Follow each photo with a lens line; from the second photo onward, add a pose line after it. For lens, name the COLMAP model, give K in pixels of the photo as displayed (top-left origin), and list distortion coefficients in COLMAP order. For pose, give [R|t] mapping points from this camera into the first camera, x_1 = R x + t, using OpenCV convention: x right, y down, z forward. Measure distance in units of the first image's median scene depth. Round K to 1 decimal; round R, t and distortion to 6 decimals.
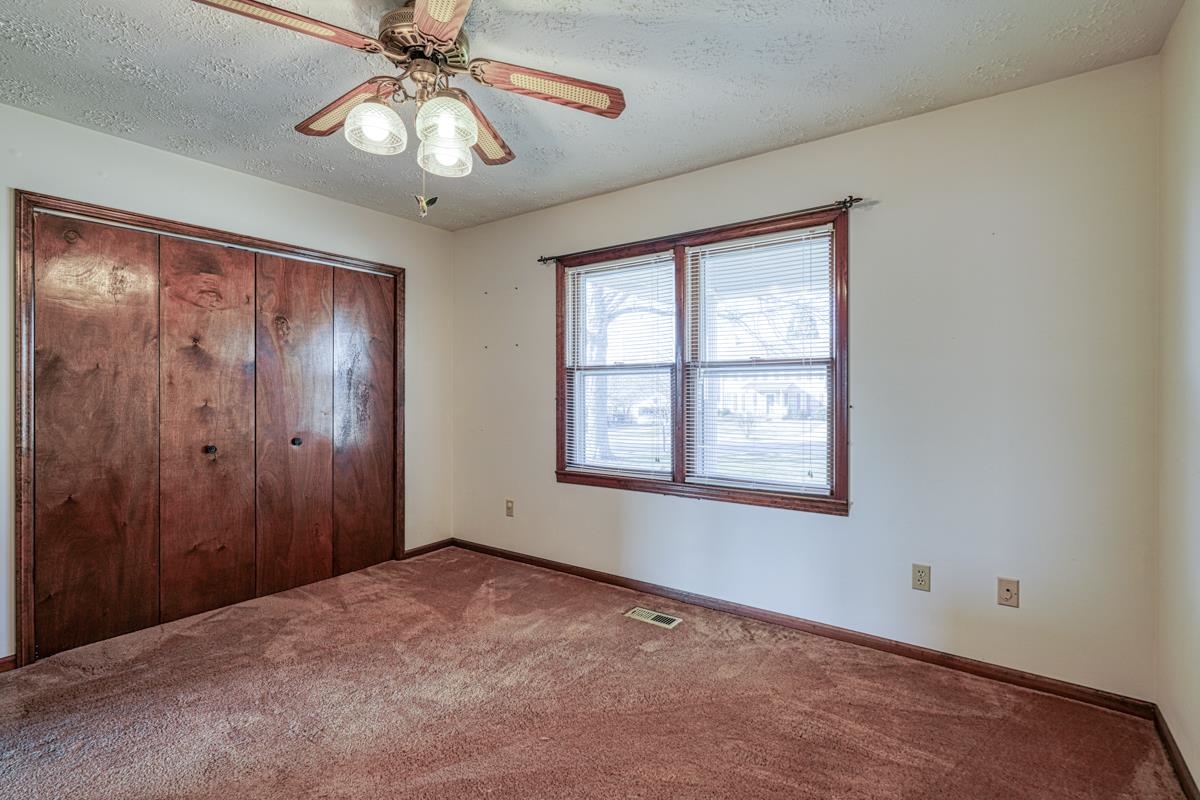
lens RADIAL K [[564.0, 0, 596.6], [0, 564.0, 393.1], [0, 0, 1]] dist [-0.003579, 0.004105]
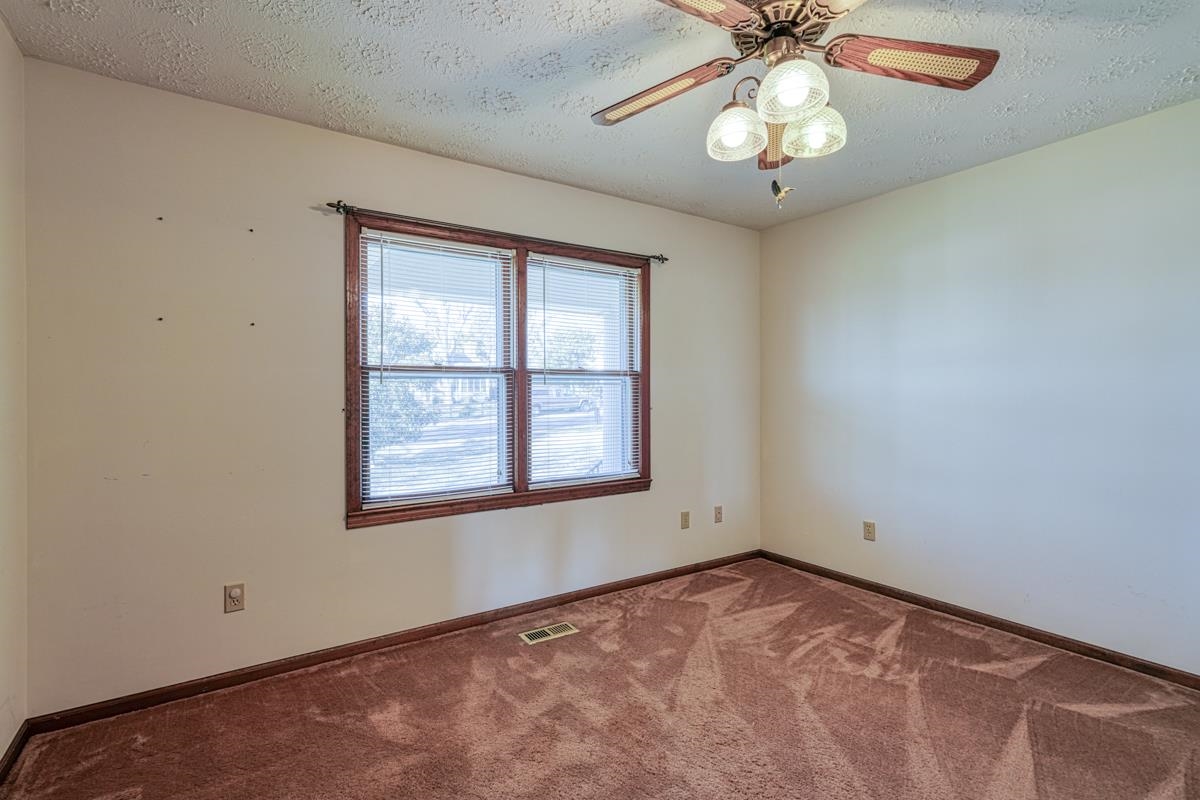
lens RADIAL K [[564.0, 0, 601.9], [0, 564.0, 399.1], [0, 0, 1]] dist [-0.003579, 0.004105]
pose [[0.341420, -0.005525, 0.939895, -0.711570], [0.010296, 0.999945, 0.002138, -0.001781], [-0.939855, 0.008947, 0.341458, 0.536209]]
